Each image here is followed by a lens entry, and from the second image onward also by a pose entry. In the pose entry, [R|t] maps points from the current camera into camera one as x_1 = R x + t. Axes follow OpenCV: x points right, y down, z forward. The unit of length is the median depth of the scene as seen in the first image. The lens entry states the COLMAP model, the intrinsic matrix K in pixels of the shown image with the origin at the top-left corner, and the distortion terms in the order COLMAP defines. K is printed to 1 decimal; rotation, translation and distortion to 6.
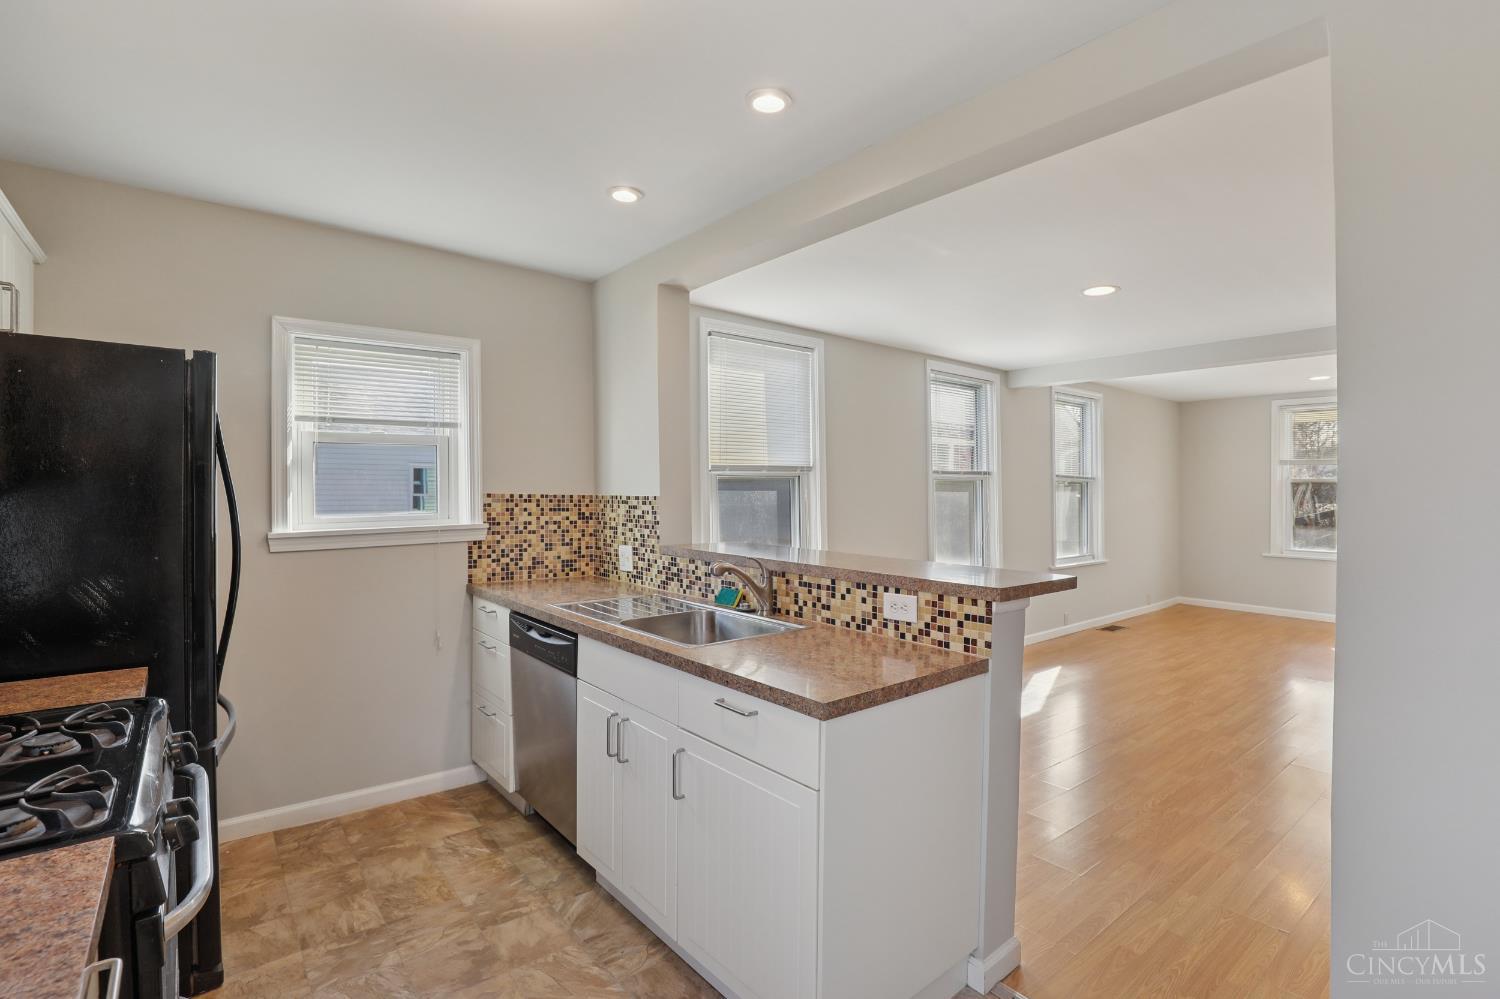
lens RADIAL K [[696.2, 0, 749.1], [0, 696.2, 492.9], [0, 0, 1]] dist [-0.035008, 0.005683]
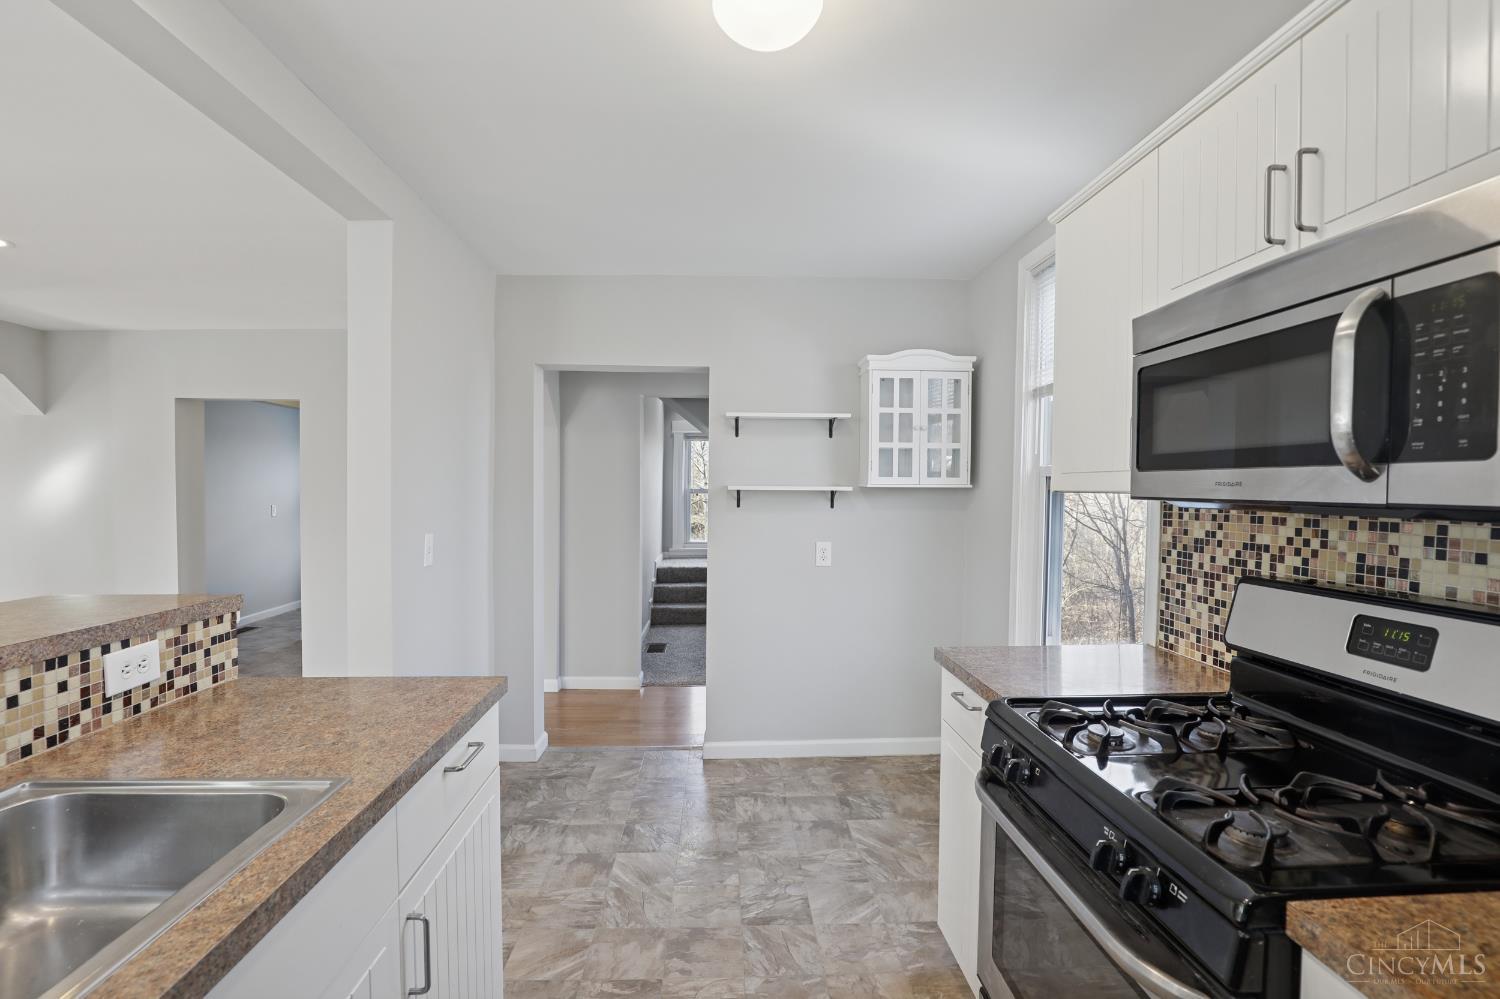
lens RADIAL K [[689.9, 0, 748.6], [0, 689.9, 490.9], [0, 0, 1]] dist [-0.032585, 0.005041]
pose [[-0.799611, -0.011864, 0.600401, -0.434015], [-0.007662, 0.999925, 0.009555, -0.006140], [-0.600470, 0.003040, -0.799642, 0.821800]]
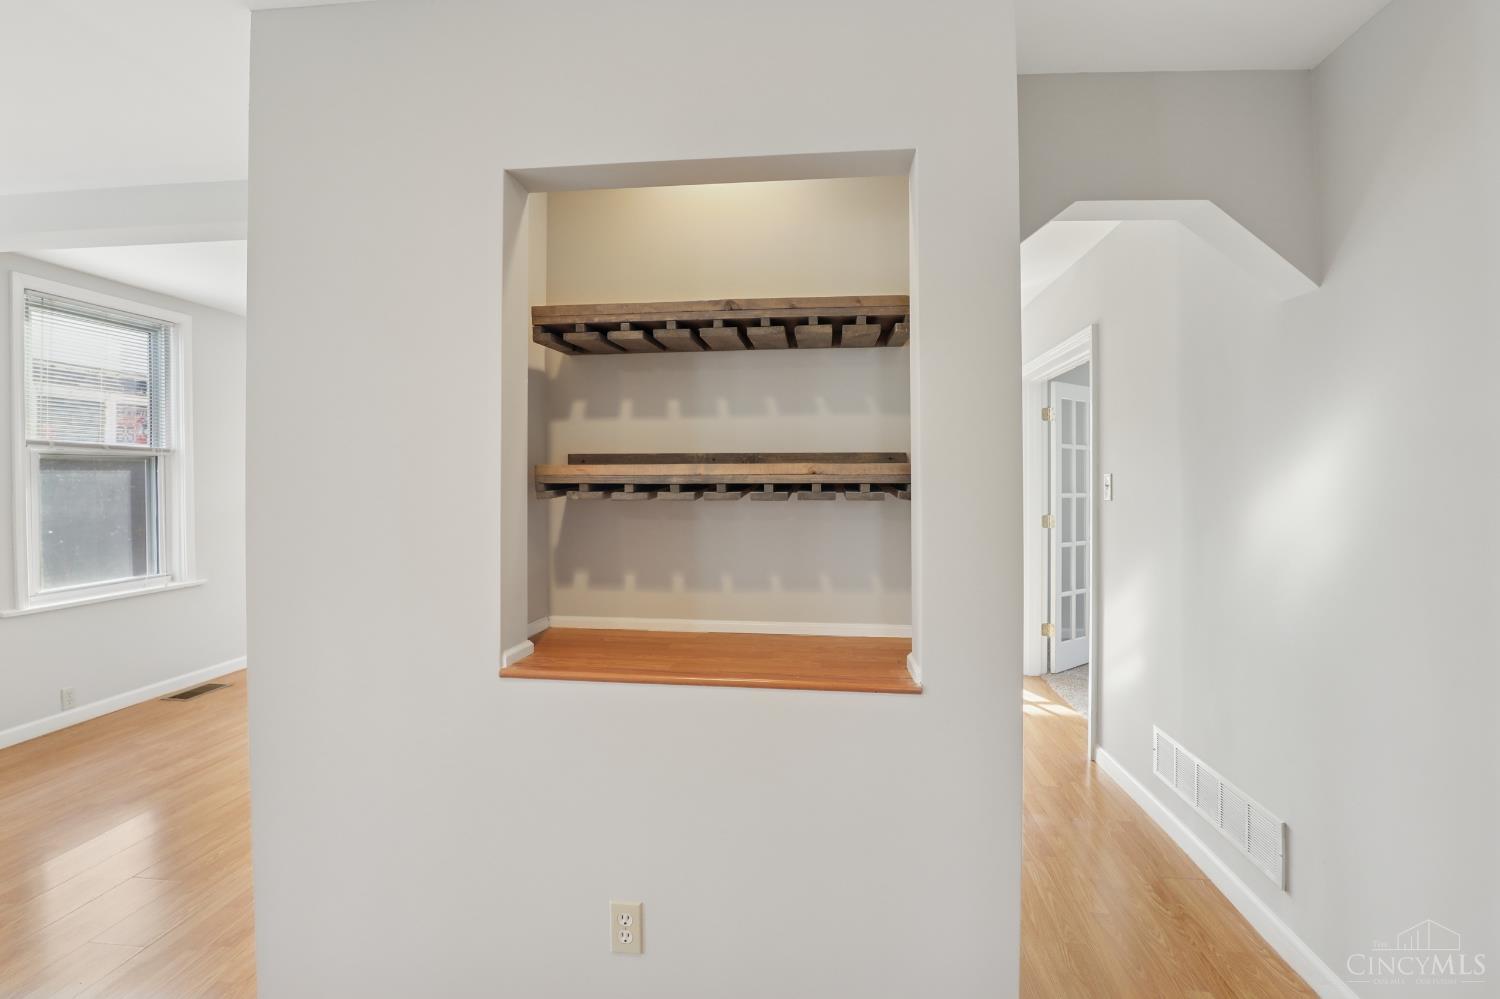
lens RADIAL K [[703.1, 0, 745.8], [0, 703.1, 478.1], [0, 0, 1]] dist [-0.026844, 0.000869]
pose [[0.706015, -0.004210, 0.708185, 1.024961], [0.003860, 0.999990, 0.002097, 0.009221], [-0.708187, 0.001253, 0.706024, 0.488552]]
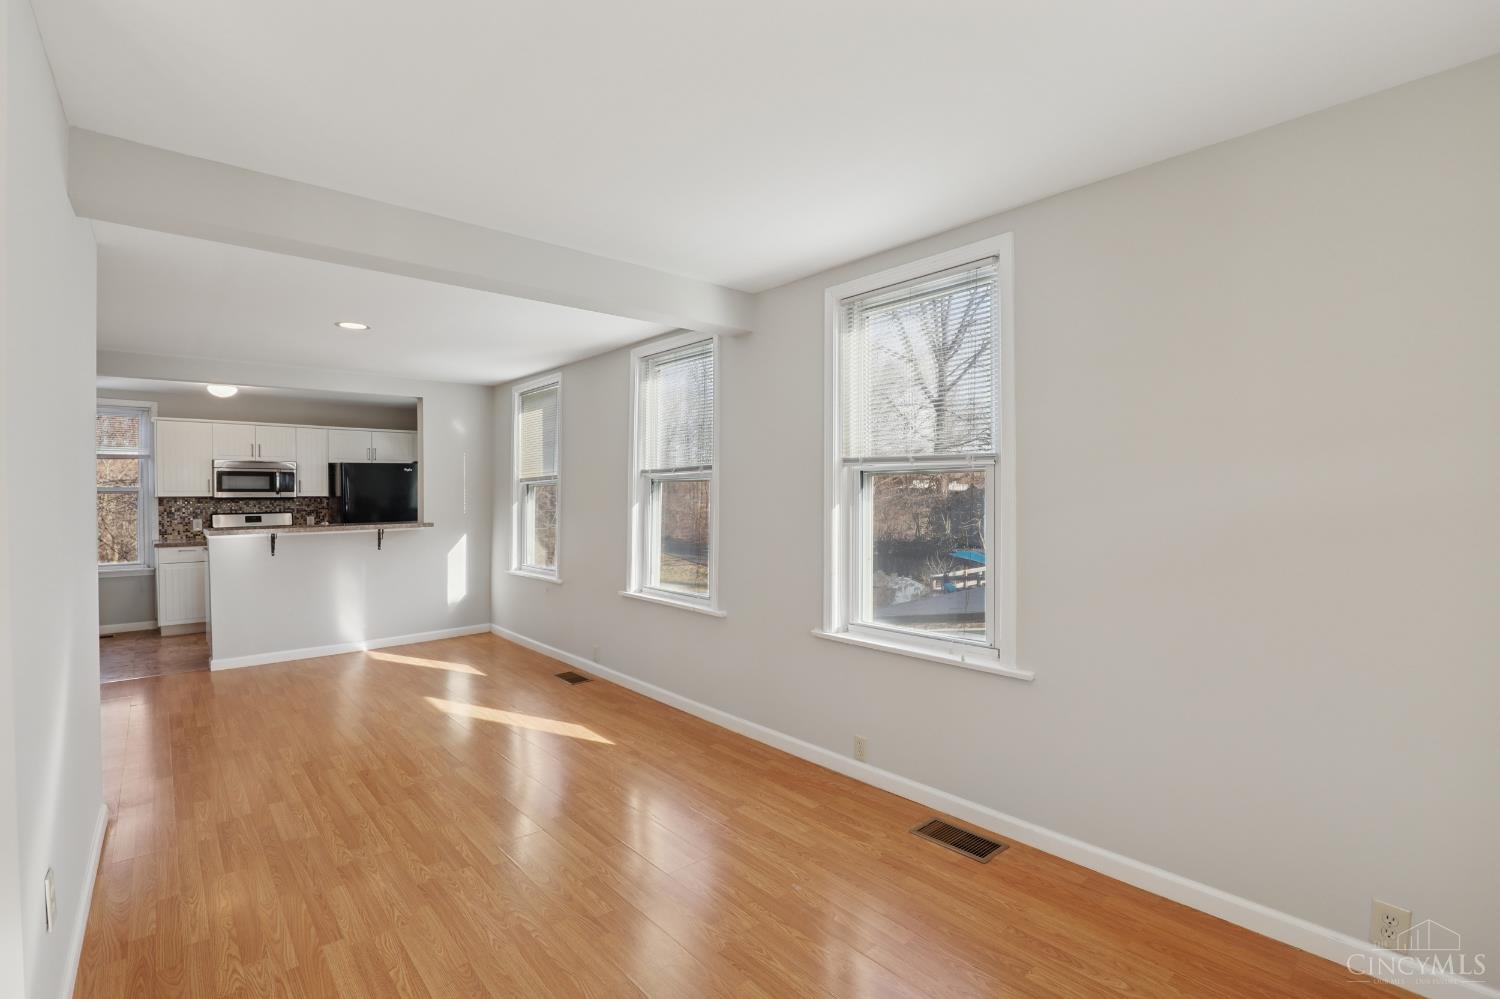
lens RADIAL K [[696.2, 0, 749.1], [0, 696.2, 492.9], [0, 0, 1]] dist [-0.035008, 0.005683]
pose [[0.044852, -0.006204, -0.998974, 2.136065], [0.001958, 0.999979, -0.006122, 0.004032], [0.998992, -0.001682, 0.044863, 2.016228]]
